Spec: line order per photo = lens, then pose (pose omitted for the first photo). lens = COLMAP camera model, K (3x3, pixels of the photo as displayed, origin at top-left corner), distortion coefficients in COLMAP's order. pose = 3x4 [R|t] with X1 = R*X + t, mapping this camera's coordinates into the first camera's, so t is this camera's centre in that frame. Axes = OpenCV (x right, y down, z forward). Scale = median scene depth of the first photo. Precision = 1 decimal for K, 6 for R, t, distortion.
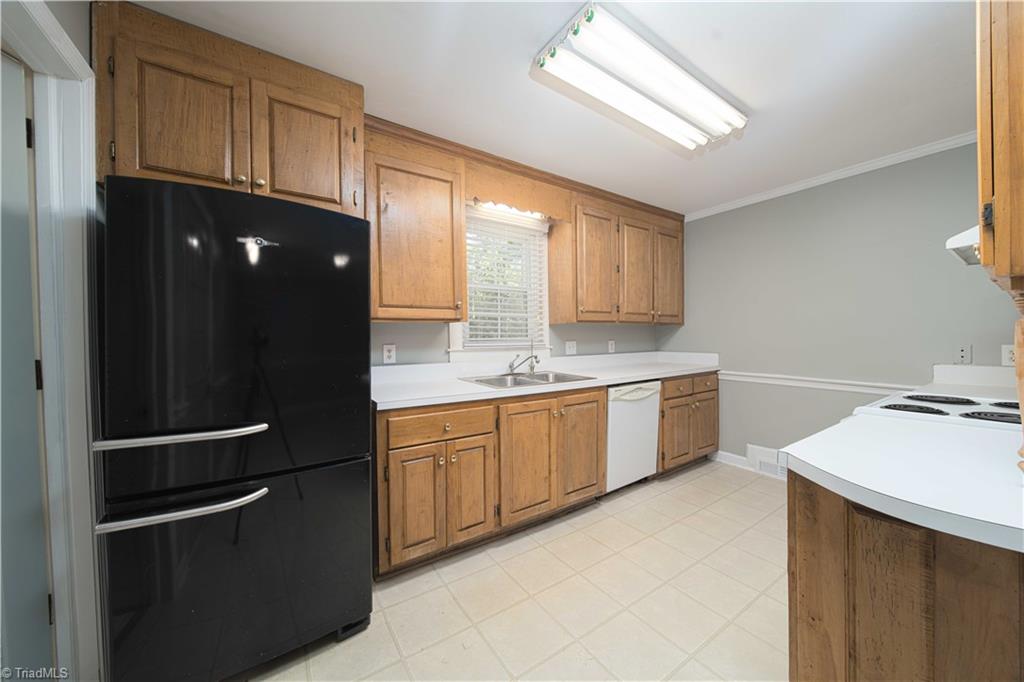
lens RADIAL K [[365.3, 0, 510.1], [0, 365.3, 342.4], [0, 0, 1]] dist [-0.001546, -0.000112]
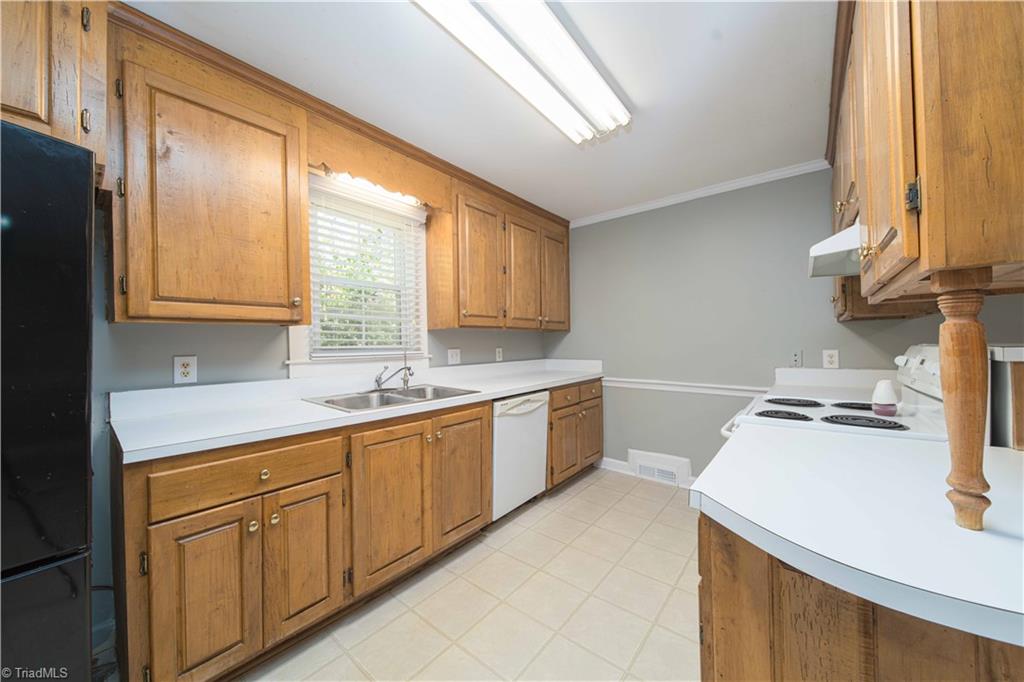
lens RADIAL K [[365.3, 0, 510.1], [0, 365.3, 342.4], [0, 0, 1]] dist [-0.001546, -0.000112]
pose [[0.959085, -0.001575, 0.283113, 0.062267], [0.007217, 0.999796, -0.018886, -0.002662], [-0.283025, 0.020156, 0.958901, 0.152305]]
